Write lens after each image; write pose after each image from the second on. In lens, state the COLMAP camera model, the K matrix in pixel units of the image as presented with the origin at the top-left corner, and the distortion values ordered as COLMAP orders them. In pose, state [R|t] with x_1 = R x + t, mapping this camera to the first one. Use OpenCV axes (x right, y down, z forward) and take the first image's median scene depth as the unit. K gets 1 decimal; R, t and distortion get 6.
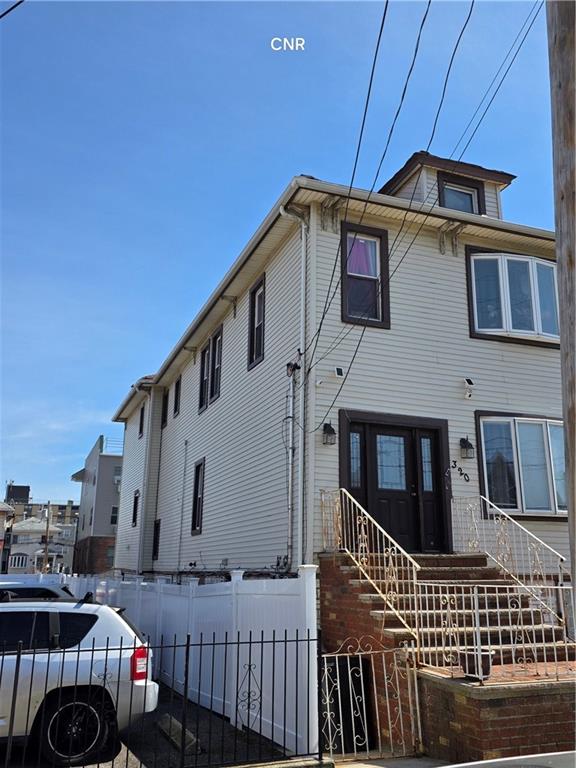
lens RADIAL K [[689.0, 0, 287.7], [0, 689.0, 372.1], [0, 0, 1]] dist [0.015243, 0.015302]
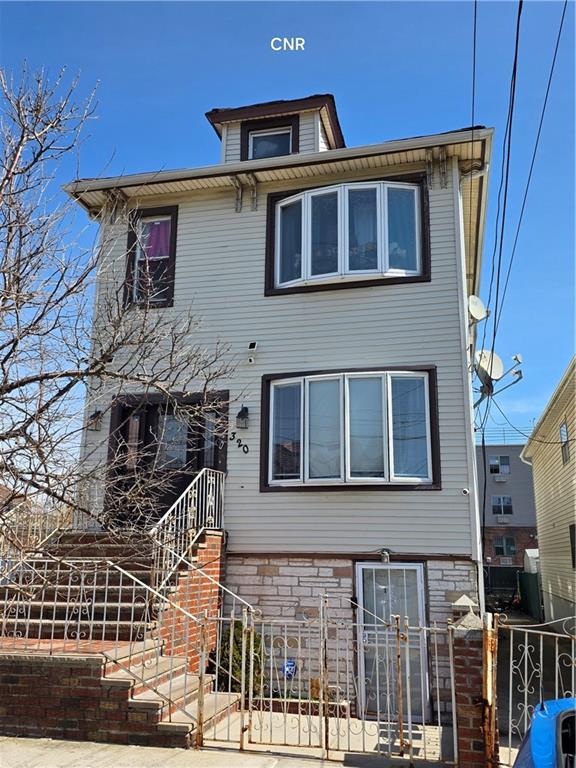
lens RADIAL K [[682.8, 0, 288.0], [0, 682.8, 384.0], [0, 0, 1]] dist [0.010047, 0.004851]
pose [[0.821105, -0.129547, -0.555882, 0.797495], [0.155162, 0.987888, -0.001032, 0.072833], [0.549283, -0.085405, 0.831261, 0.259999]]
